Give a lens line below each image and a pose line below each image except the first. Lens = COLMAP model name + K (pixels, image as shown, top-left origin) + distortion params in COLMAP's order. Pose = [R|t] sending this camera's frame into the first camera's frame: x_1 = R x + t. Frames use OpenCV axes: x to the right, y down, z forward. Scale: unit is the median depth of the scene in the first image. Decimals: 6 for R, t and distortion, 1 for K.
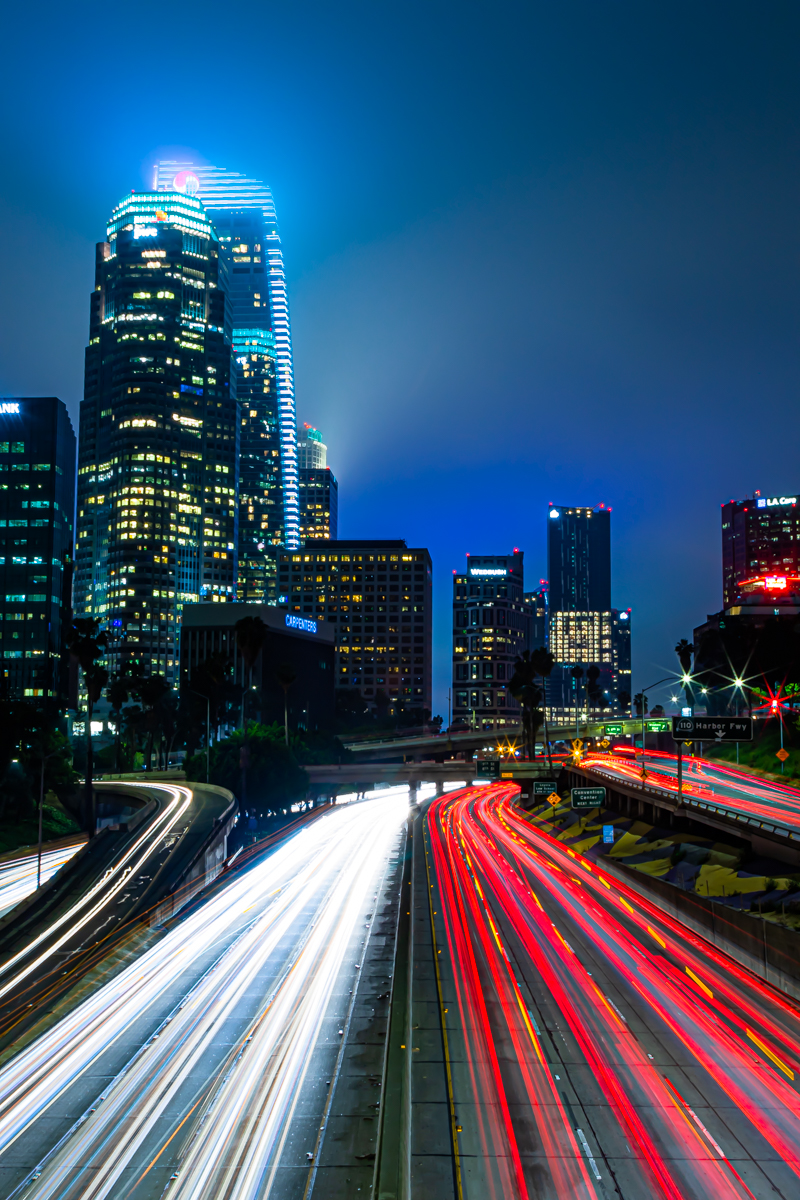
lens RADIAL K [[1321.0, 0, 400.0], [0, 1321.0, 600.0], [0, 0, 1]] dist [-0.022527, -0.013417]
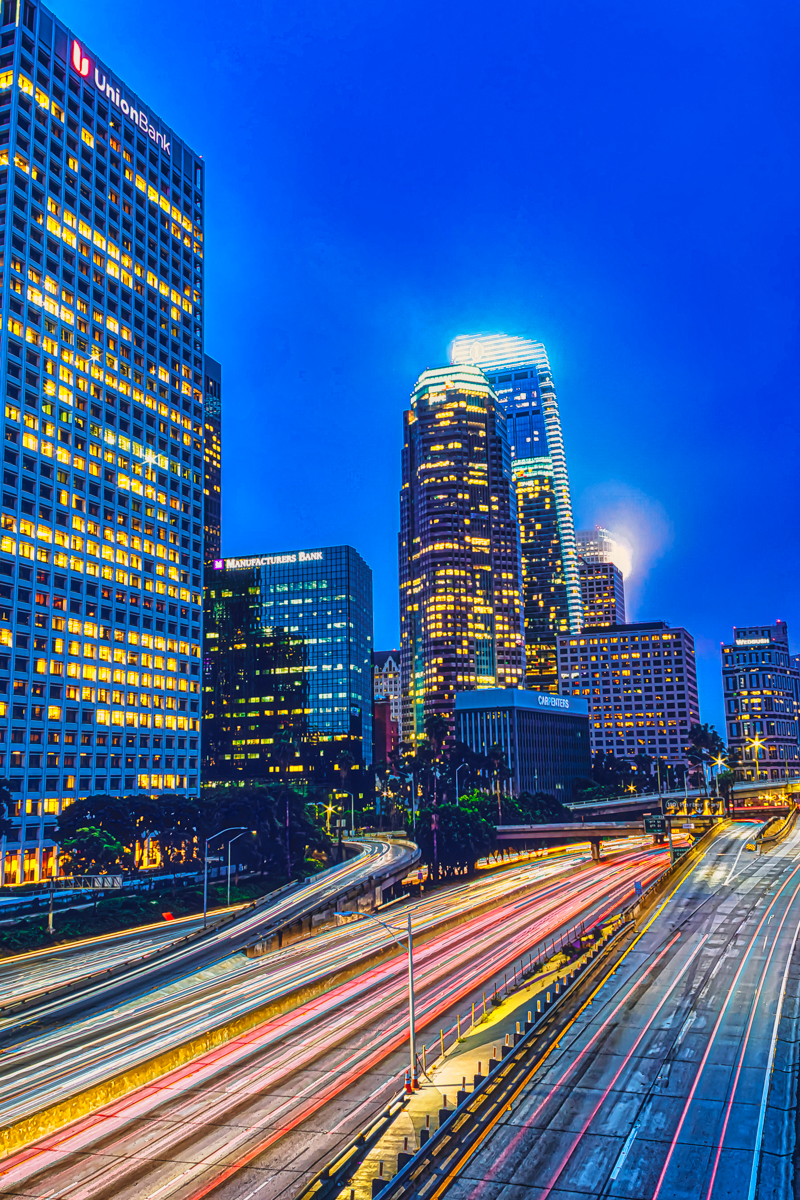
lens RADIAL K [[1139.0, 0, 399.5], [0, 1139.0, 570.3], [0, 0, 1]] dist [0.077552, -0.003958]
pose [[0.945152, -0.080429, -0.316574, 0.113824], [0.056754, 0.994905, -0.083322, -0.019871], [0.321663, 0.060785, 0.944901, -0.062980]]
